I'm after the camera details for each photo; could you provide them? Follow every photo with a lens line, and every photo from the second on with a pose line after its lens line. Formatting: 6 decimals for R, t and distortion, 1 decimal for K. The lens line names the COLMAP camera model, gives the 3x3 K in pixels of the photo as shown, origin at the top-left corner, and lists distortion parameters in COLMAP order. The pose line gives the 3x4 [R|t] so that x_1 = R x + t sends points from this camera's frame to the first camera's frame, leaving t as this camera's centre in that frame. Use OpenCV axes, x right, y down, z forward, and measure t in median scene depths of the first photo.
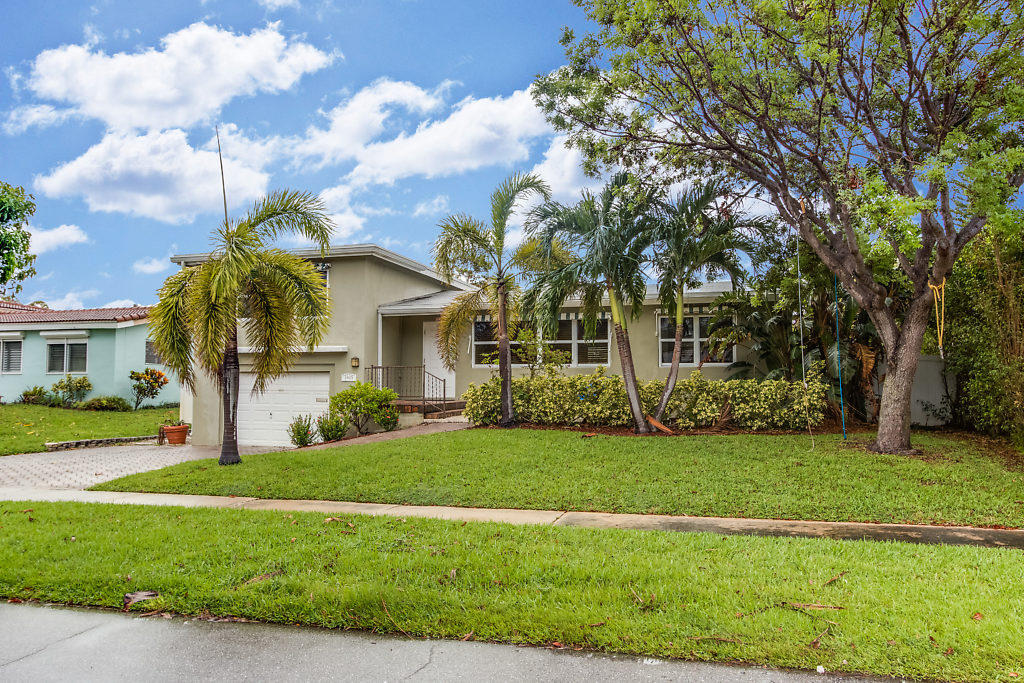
lens RADIAL K [[730.5, 0, 512.0], [0, 730.5, 341.5], [0, 0, 1]] dist [-0.003685, 0.000372]
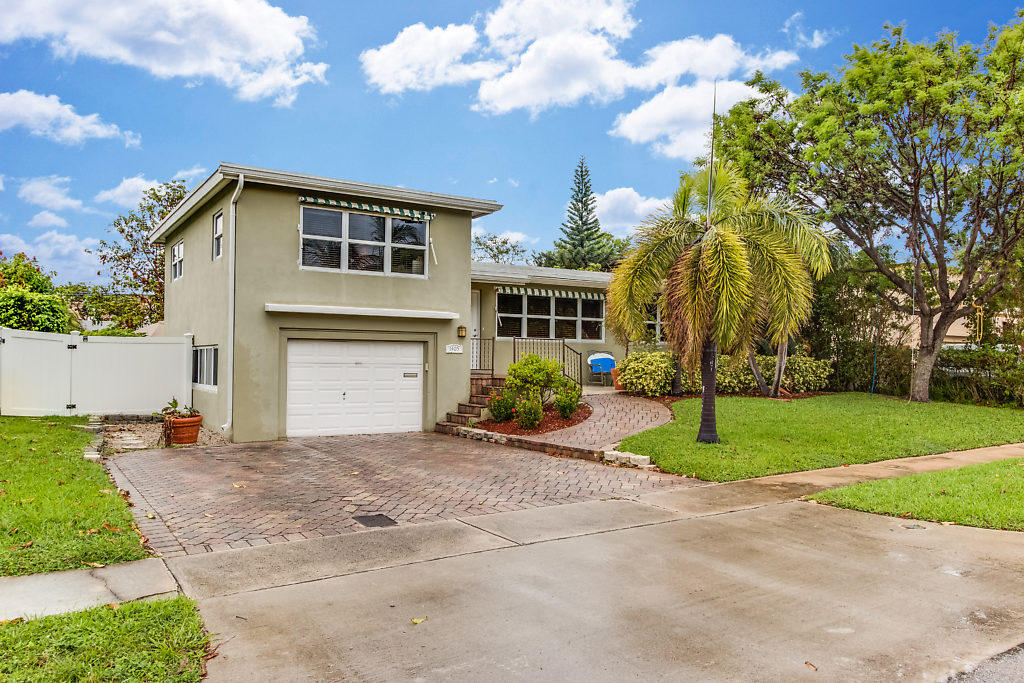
lens RADIAL K [[730.5, 0, 512.0], [0, 730.5, 341.5], [0, 0, 1]] dist [-0.003685, 0.000372]
pose [[0.642297, 0.019651, 0.766204, -0.831021], [-0.054061, 0.998343, 0.019714, 0.018720], [-0.764547, -0.054084, 0.642295, 0.369606]]
